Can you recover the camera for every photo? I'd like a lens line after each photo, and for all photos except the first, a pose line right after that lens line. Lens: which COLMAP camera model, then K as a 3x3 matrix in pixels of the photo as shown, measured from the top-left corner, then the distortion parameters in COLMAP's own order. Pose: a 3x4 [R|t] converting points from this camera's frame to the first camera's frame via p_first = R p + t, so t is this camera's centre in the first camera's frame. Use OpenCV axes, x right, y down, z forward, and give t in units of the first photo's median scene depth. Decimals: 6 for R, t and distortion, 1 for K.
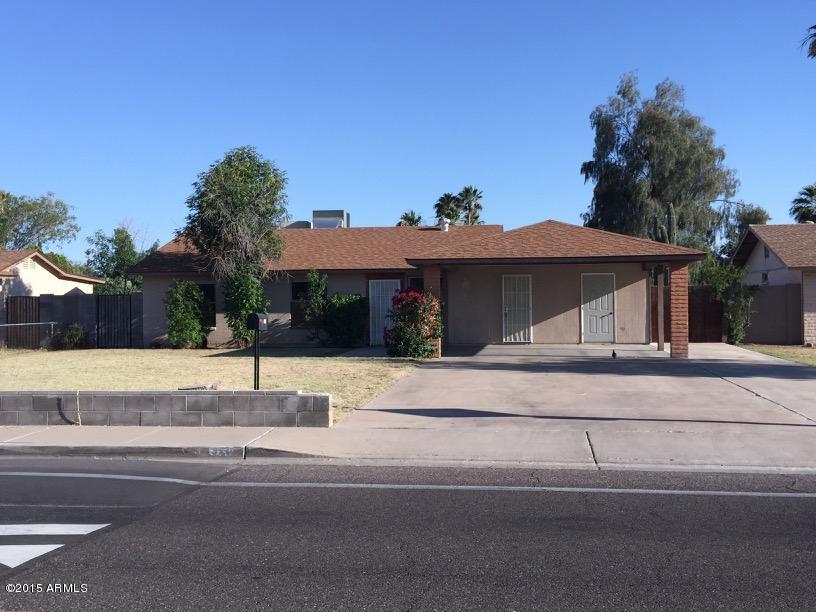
lens RADIAL K [[934.9, 0, 411.0], [0, 934.9, 301.7], [0, 0, 1]] dist [0.011873, 0.000000]
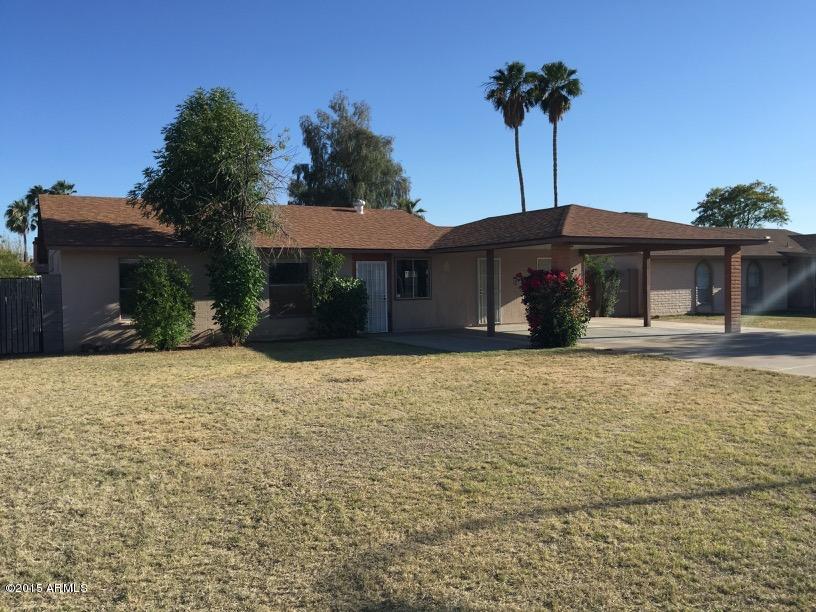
lens RADIAL K [[693.1, 0, 402.1], [0, 693.1, 307.0], [0, 0, 1]] dist [0.075594, -0.068908]
pose [[0.802750, -0.025187, 0.595784, -0.406059], [0.008615, 0.999493, 0.030646, 0.000541], [-0.596254, -0.019469, 0.802560, 0.434731]]
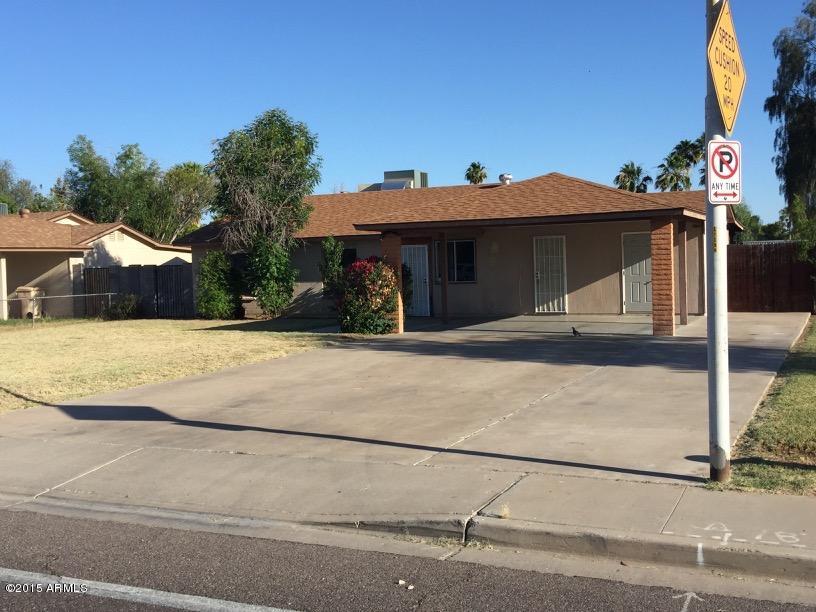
lens RADIAL K [[934.9, 0, 407.9], [0, 934.9, 308.3], [0, 0, 1]] dist [0.011873, 0.000000]
pose [[0.949986, -0.001822, -0.312288, 0.253800], [0.018373, 0.998577, 0.050068, -0.007264], [0.311753, -0.053301, 0.948667, 0.118204]]
